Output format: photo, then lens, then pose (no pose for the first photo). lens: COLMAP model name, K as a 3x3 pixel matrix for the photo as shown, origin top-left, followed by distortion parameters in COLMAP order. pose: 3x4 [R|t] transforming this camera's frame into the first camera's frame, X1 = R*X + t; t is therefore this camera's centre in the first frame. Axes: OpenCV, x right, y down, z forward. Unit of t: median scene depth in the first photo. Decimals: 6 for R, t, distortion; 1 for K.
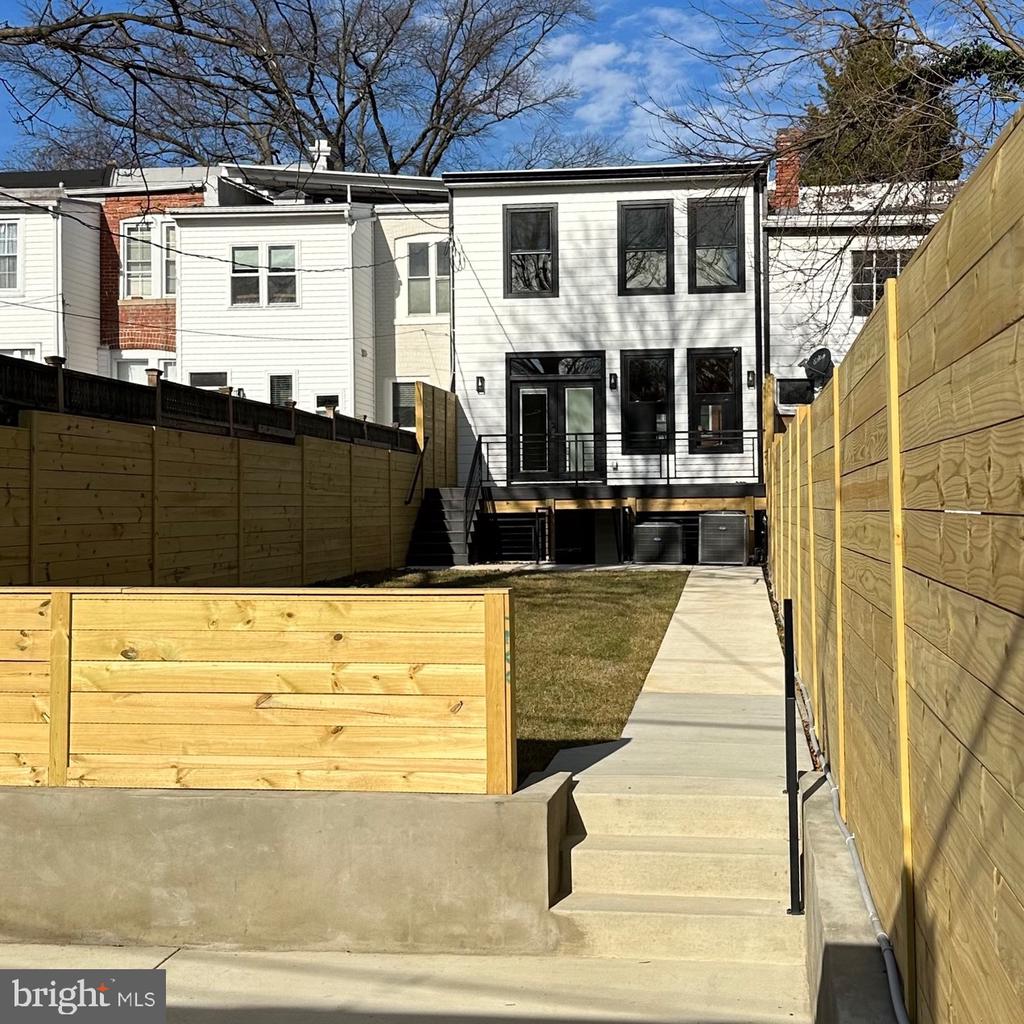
lens RADIAL K [[1523.5, 0, 562.5], [0, 1523.5, 459.3], [0, 0, 1]] dist [0.076880, 0.000000]
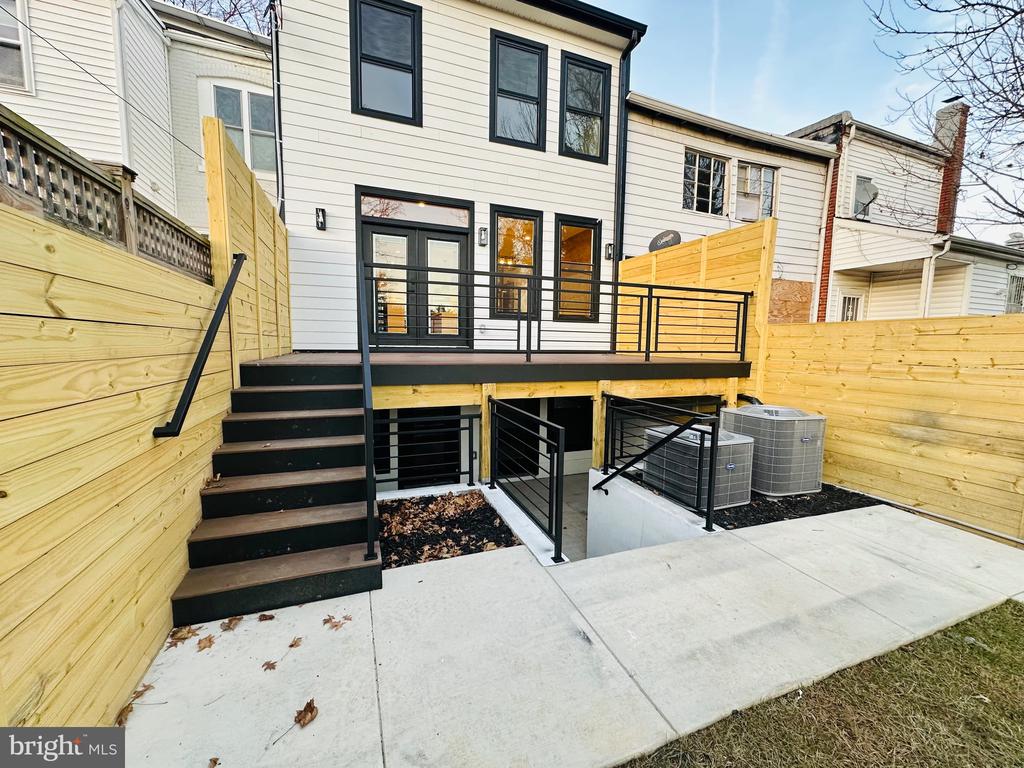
lens RADIAL K [[403.8, 0, 510.4], [0, 403.8, 384.2], [0, 0, 1]] dist [-0.002750, 0.000436]
pose [[0.884345, -0.018892, 0.466451, -0.067904], [-0.044204, 0.991303, 0.123956, 0.006068], [-0.464736, -0.130239, 0.875819, 0.772582]]
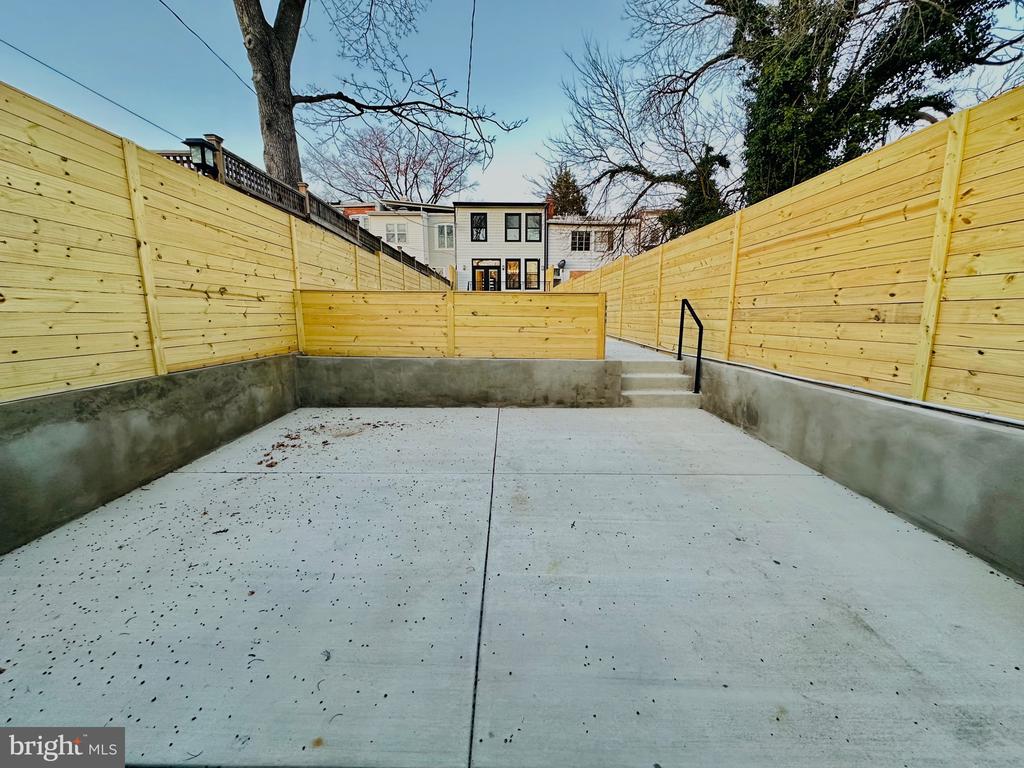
lens RADIAL K [[403.8, 0, 508.5], [0, 403.8, 382.3], [0, 0, 1]] dist [-0.002750, 0.000436]
pose [[0.991136, -0.008039, 0.132608, -0.079350], [-0.018064, 0.980742, 0.194470, 0.025988], [-0.131617, -0.195142, 0.971904, 0.053339]]
